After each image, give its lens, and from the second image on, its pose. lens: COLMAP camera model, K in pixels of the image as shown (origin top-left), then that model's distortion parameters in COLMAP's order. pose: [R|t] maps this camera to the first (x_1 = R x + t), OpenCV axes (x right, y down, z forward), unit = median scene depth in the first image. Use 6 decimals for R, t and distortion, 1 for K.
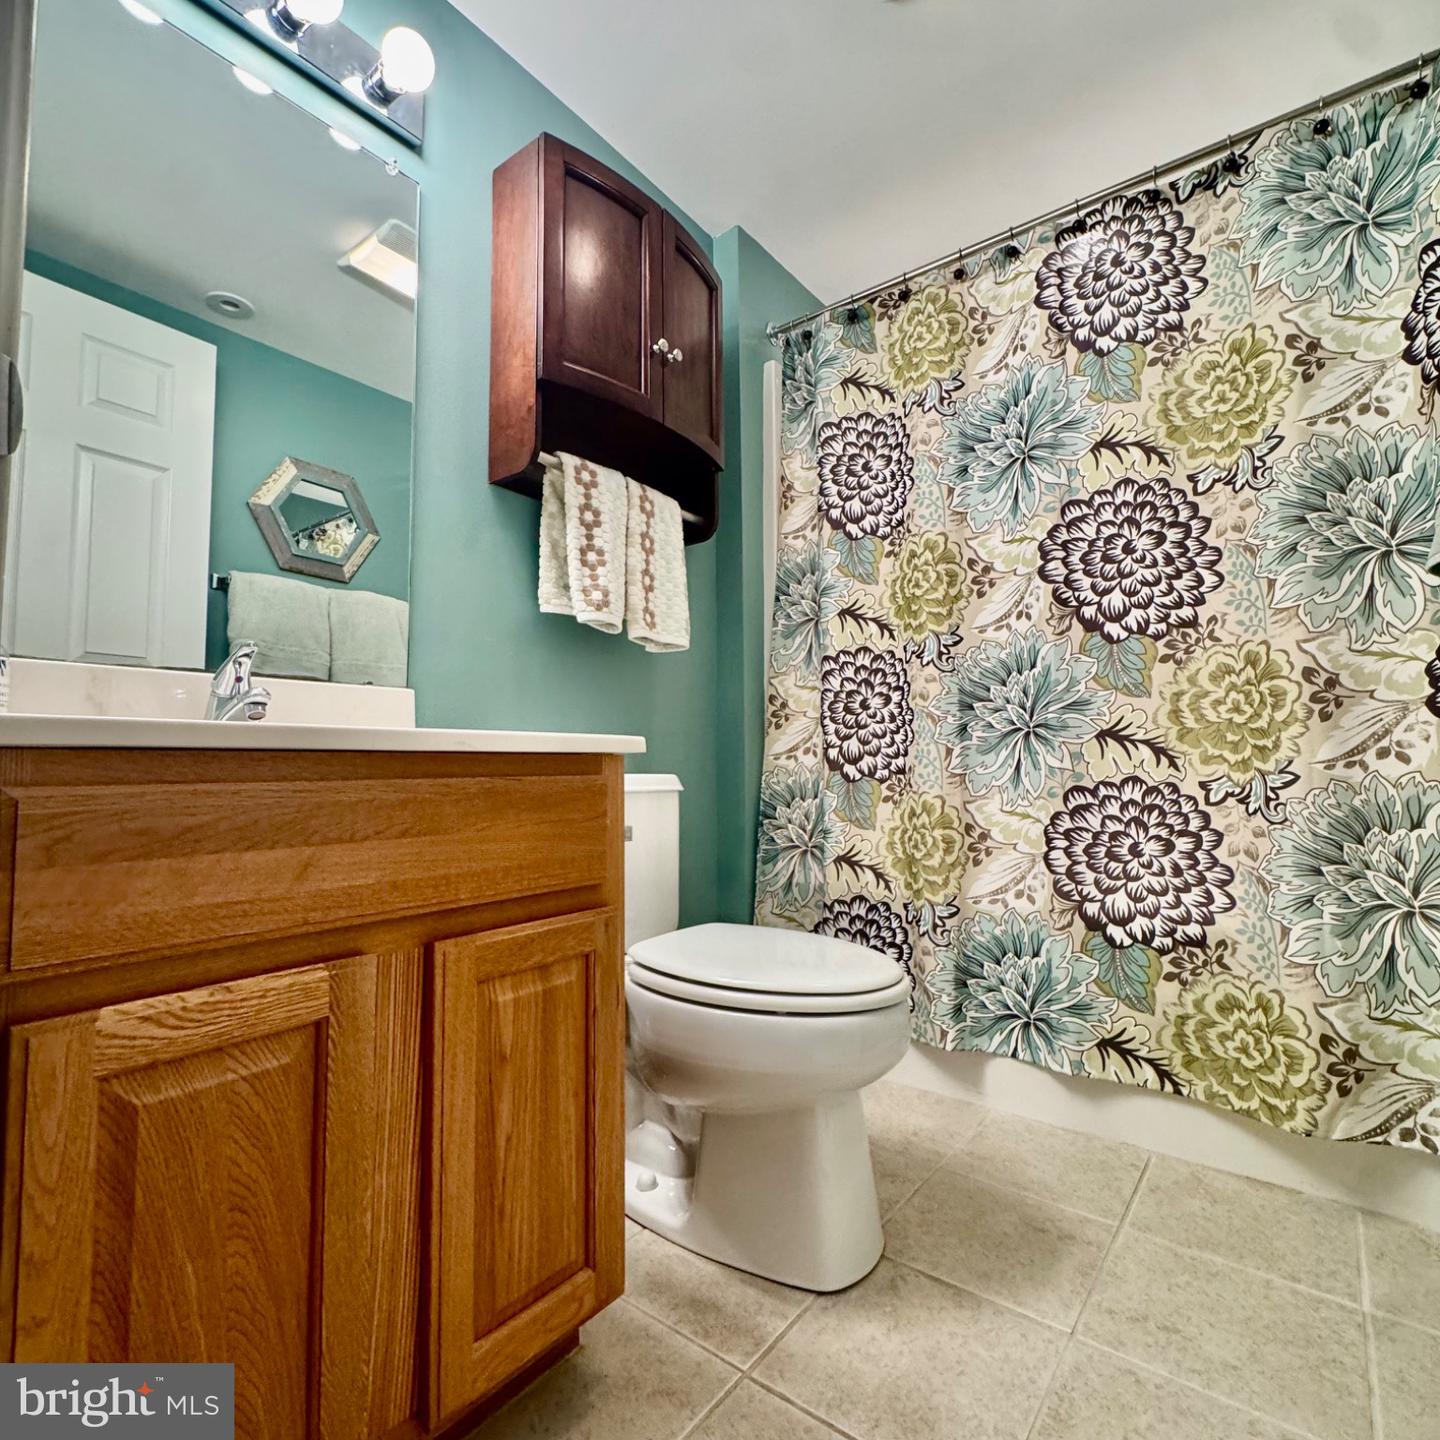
lens RADIAL K [[766.1, 0, 718.1], [0, 766.1, 719.7], [0, 0, 1]] dist [-0.001322, -0.000193]
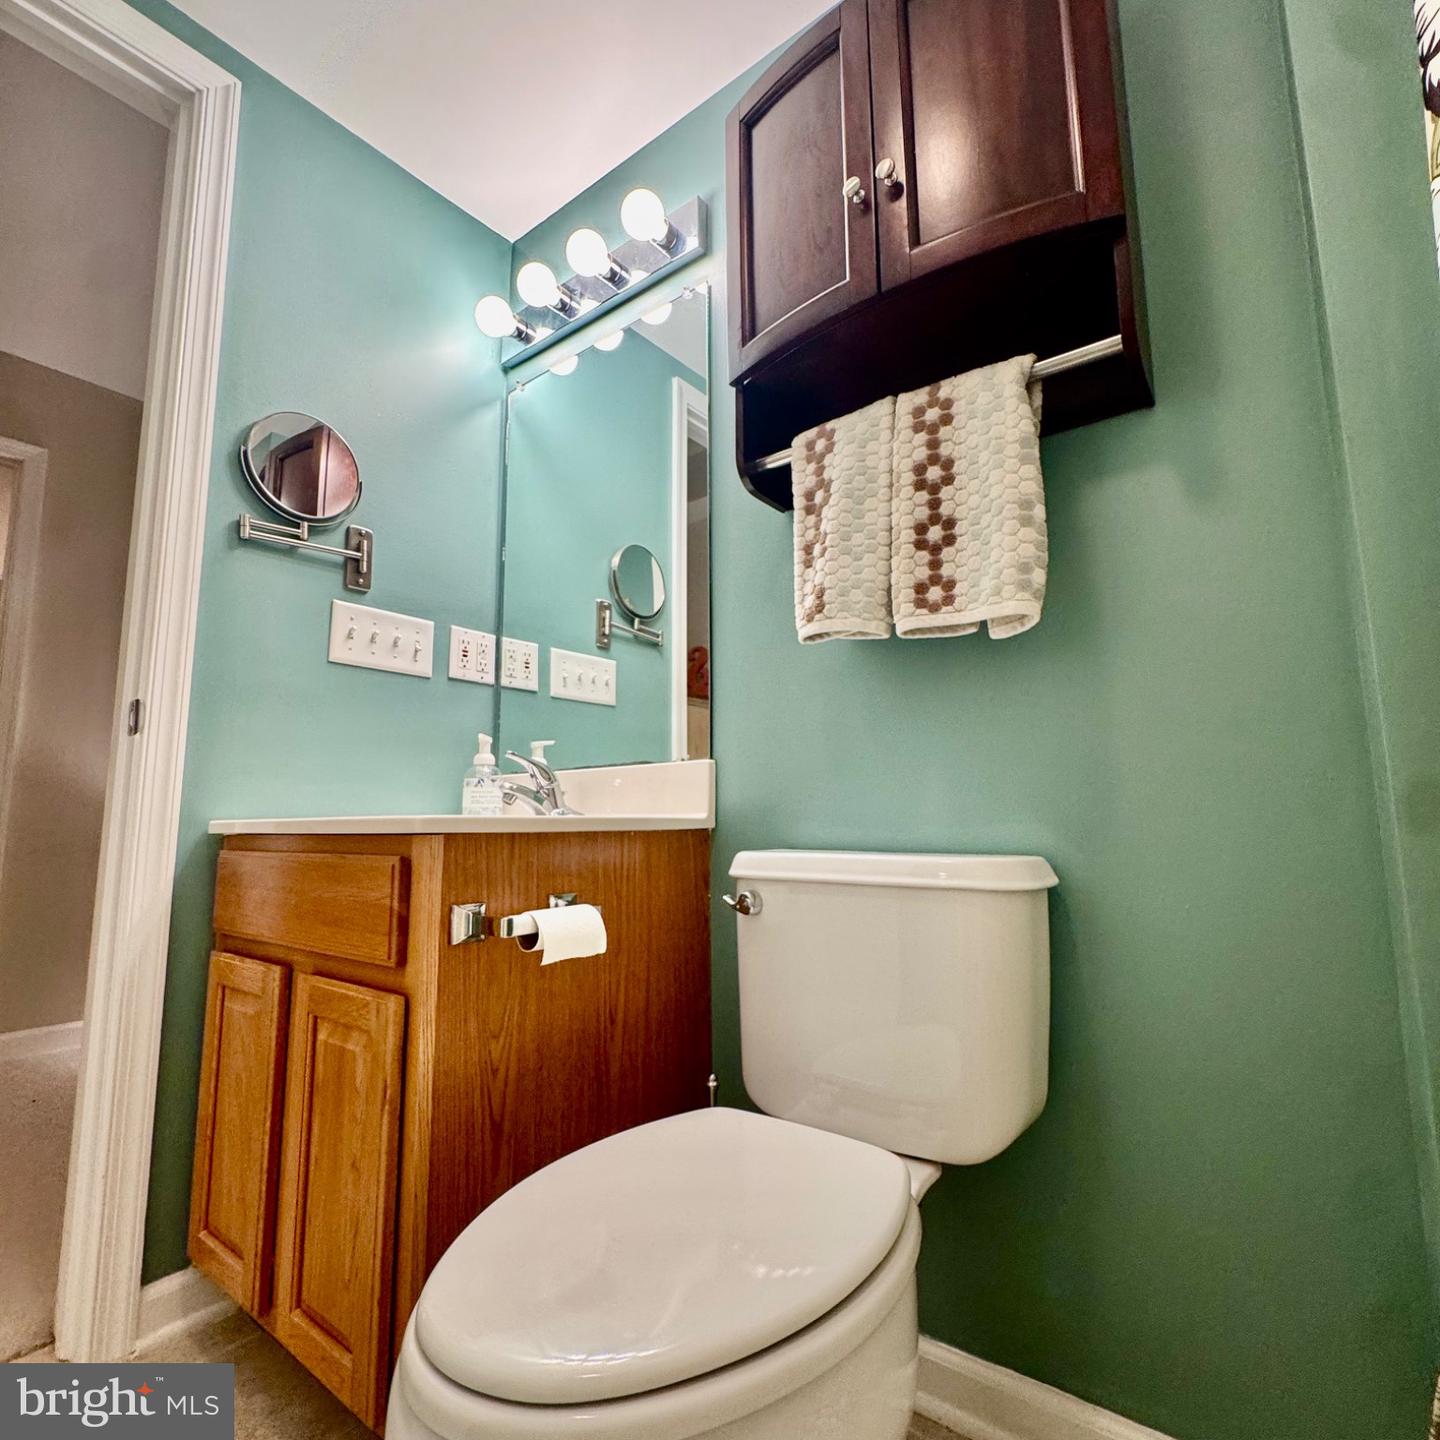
lens RADIAL K [[766.1, 0, 718.9], [0, 766.1, 721.1], [0, 0, 1]] dist [-0.001322, -0.000193]
pose [[-0.005693, -0.127056, -0.991879, 0.501475], [0.083576, 0.988364, -0.127085, 0.028835], [0.996485, -0.083621, 0.004992, 0.831470]]
